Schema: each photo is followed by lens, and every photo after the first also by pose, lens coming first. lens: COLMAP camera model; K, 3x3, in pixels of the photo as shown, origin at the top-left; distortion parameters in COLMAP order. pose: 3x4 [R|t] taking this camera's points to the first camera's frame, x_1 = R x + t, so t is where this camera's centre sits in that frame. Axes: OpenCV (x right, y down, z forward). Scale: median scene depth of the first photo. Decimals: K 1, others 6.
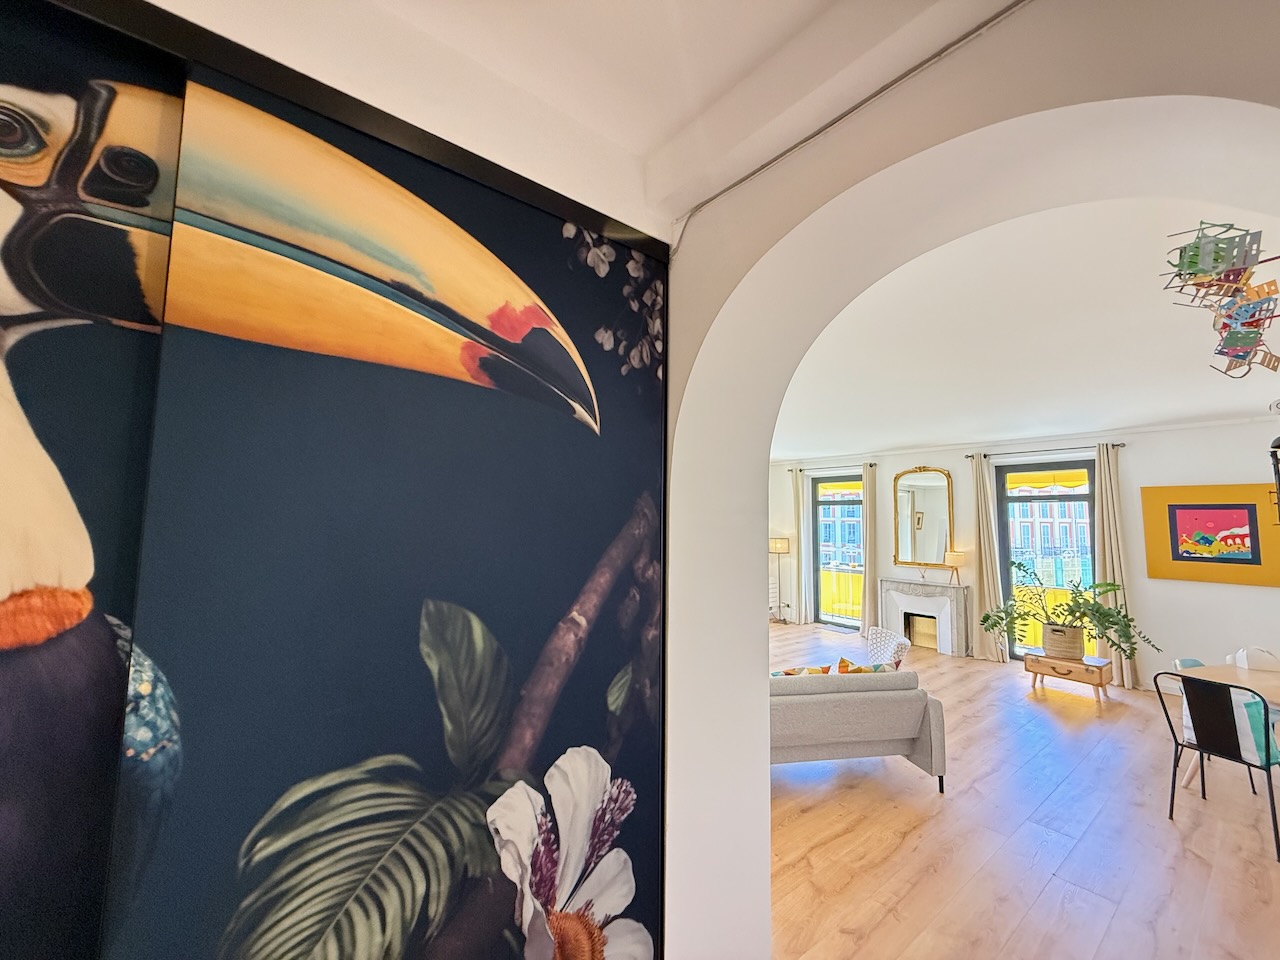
lens RADIAL K [[504.0, 0, 640.0], [0, 504.0, 480.0], [0, 0, 1]] dist [0.001032, 0.000223]
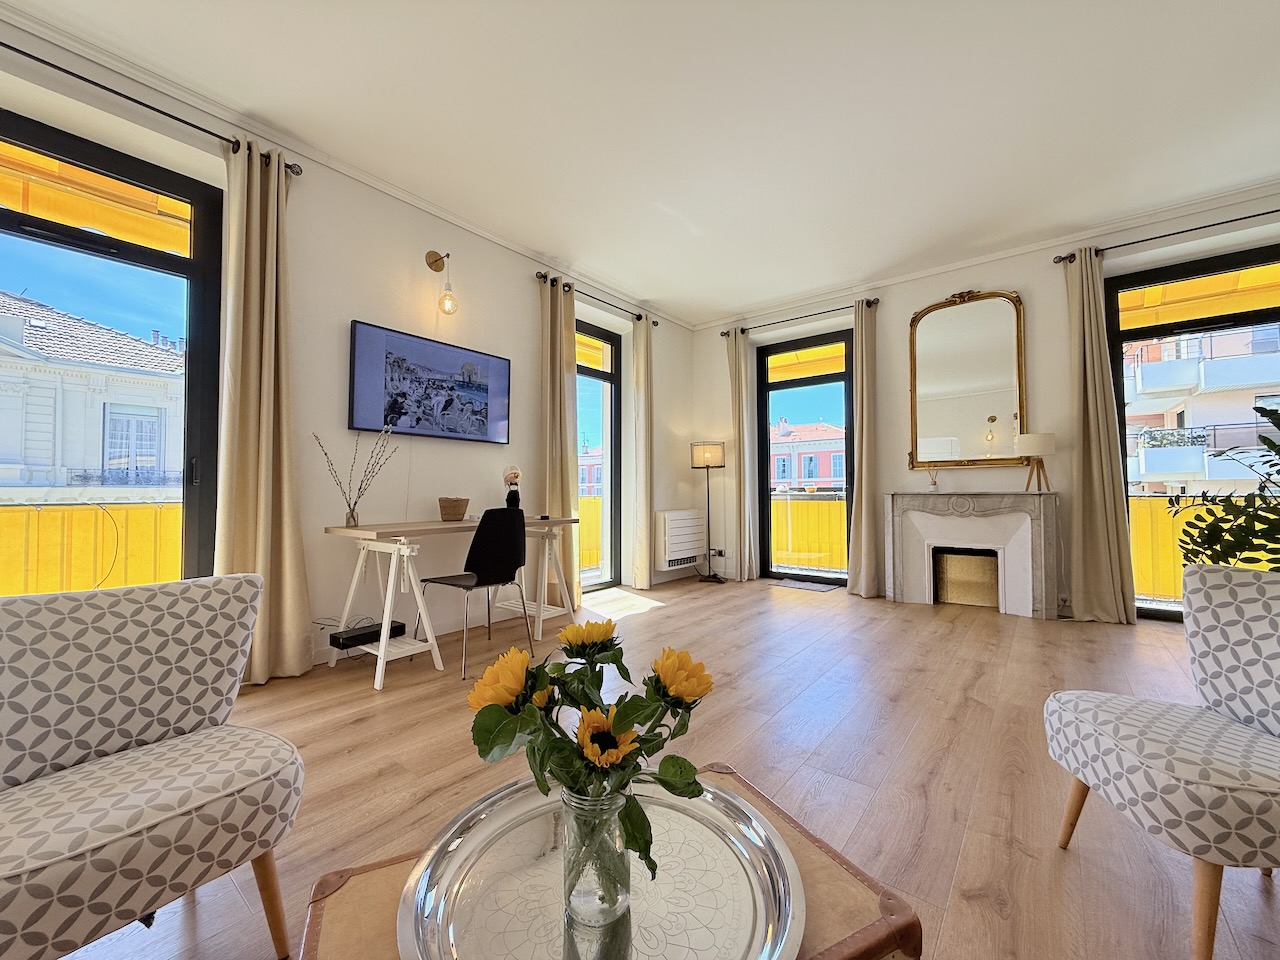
lens RADIAL K [[504.0, 0, 640.0], [0, 504.0, 480.0], [0, 0, 1]] dist [0.001032, 0.000223]
pose [[0.973477, -0.011867, 0.228479, 0.073107], [-0.000523, 0.998536, 0.054091, 0.160783], [-0.228786, -0.052776, 0.972045, 0.543676]]
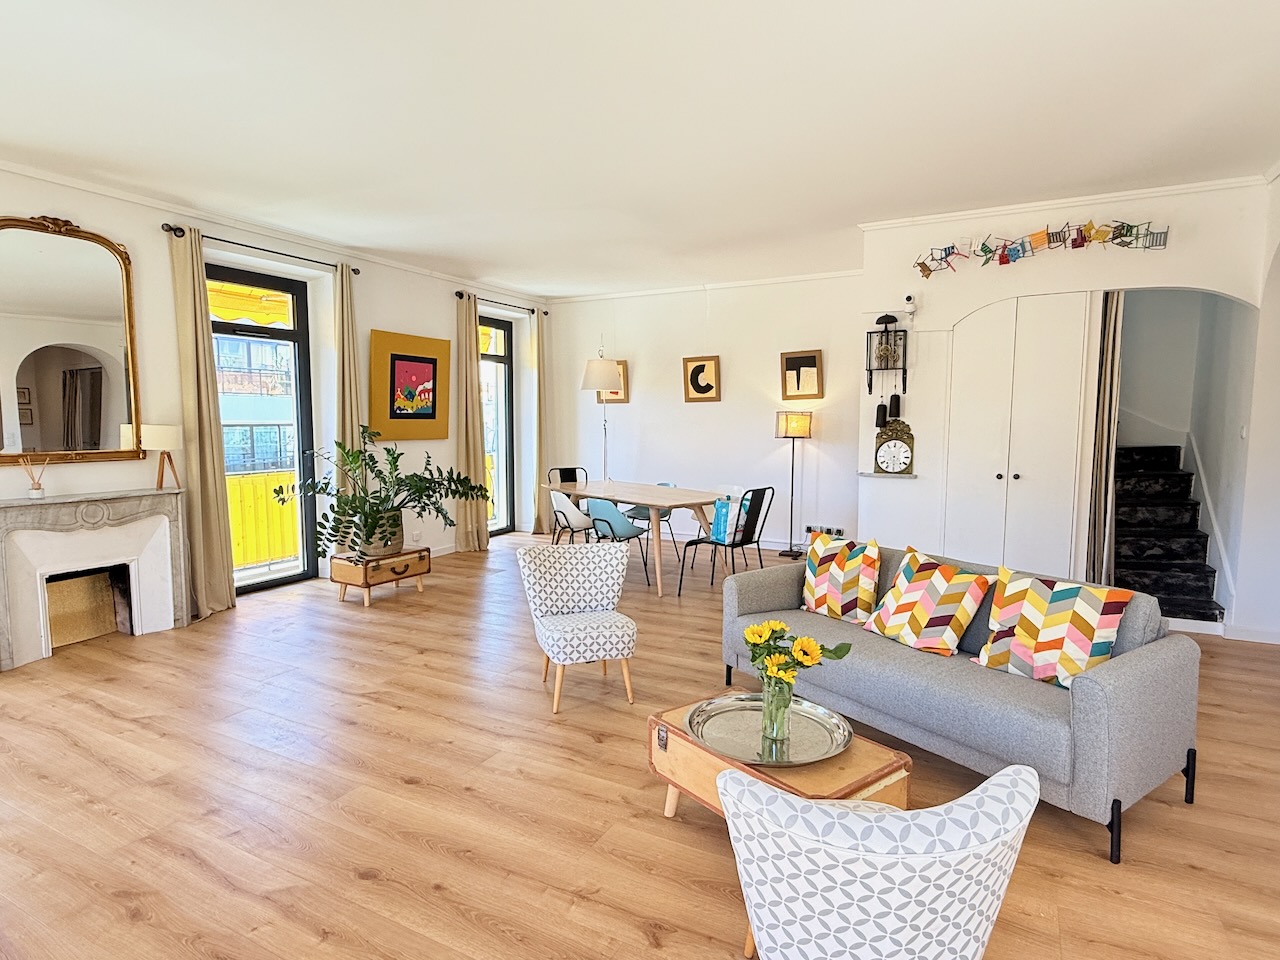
lens RADIAL K [[703.2, 0, 633.8], [0, 703.2, 483.3], [0, 0, 1]] dist [-0.000899, 0.000125]
pose [[-0.394700, -0.099190, 0.913440, -0.176774], [-0.081475, 0.994018, 0.072734, 0.111666], [-0.915191, -0.045714, -0.400420, 0.827346]]
